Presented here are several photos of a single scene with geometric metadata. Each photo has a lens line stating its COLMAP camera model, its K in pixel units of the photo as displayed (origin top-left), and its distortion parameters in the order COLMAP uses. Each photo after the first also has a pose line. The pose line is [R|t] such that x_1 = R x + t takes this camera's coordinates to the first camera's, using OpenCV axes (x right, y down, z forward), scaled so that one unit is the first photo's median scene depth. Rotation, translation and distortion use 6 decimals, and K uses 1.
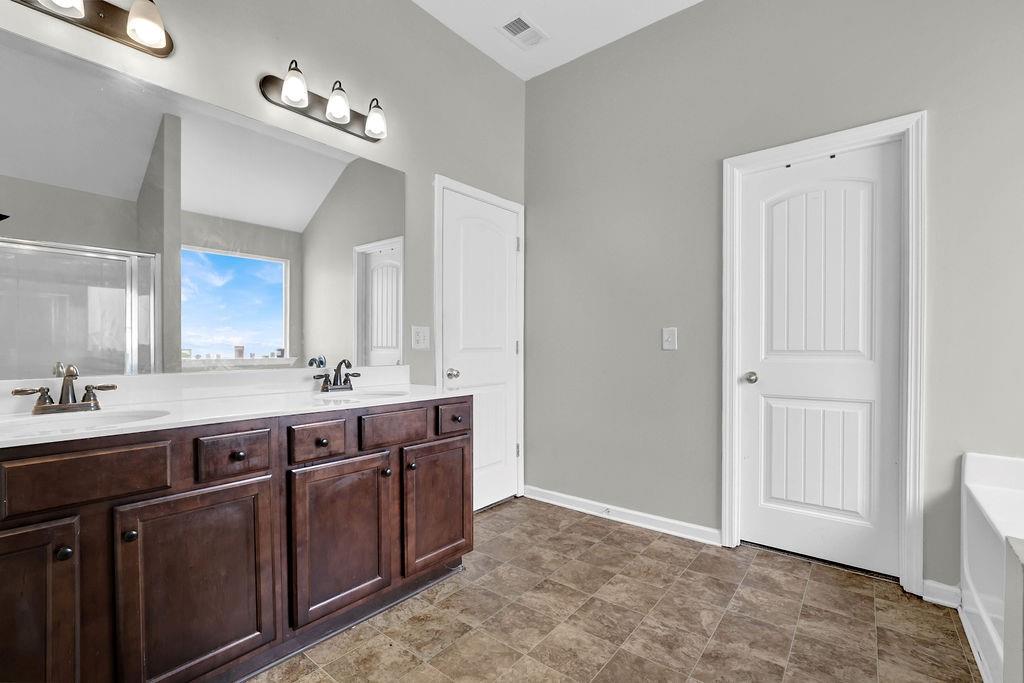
lens RADIAL K [[440.5, 0, 509.1], [0, 440.5, 336.4], [0, 0, 1]] dist [-0.042967, 0.016267]
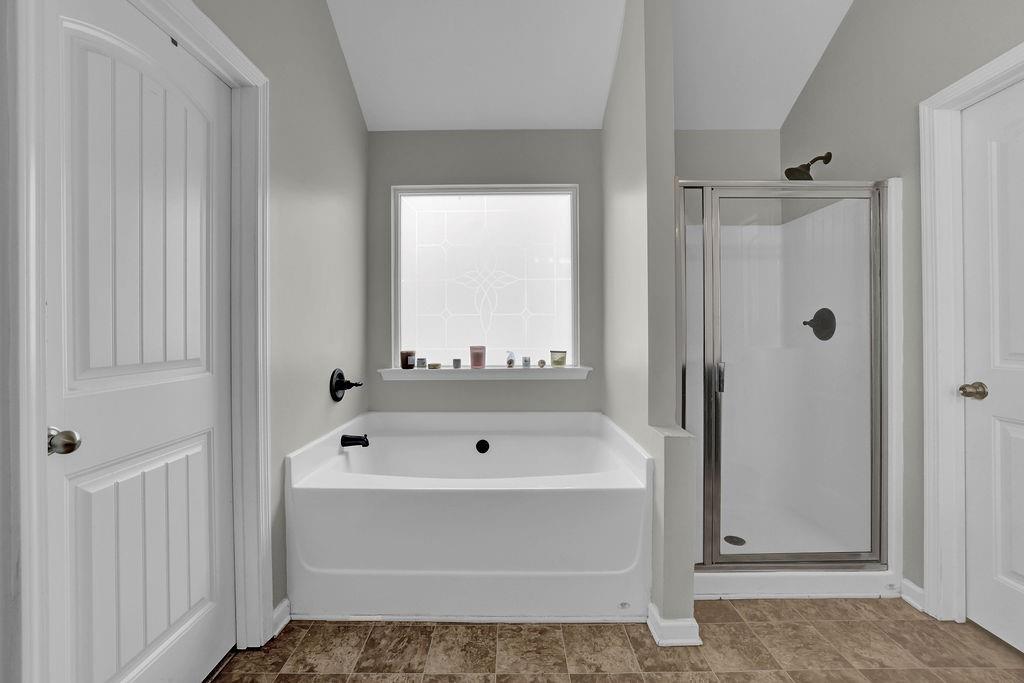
lens RADIAL K [[379.0, 0, 508.6], [0, 379.0, 333.1], [0, 0, 1]] dist [-0.001890, 0.000013]
pose [[-0.593688, 0.003175, 0.804689, 0.049912], [-0.029426, 0.999238, -0.025653, -0.010212], [-0.804157, -0.038909, -0.593142, 1.274700]]
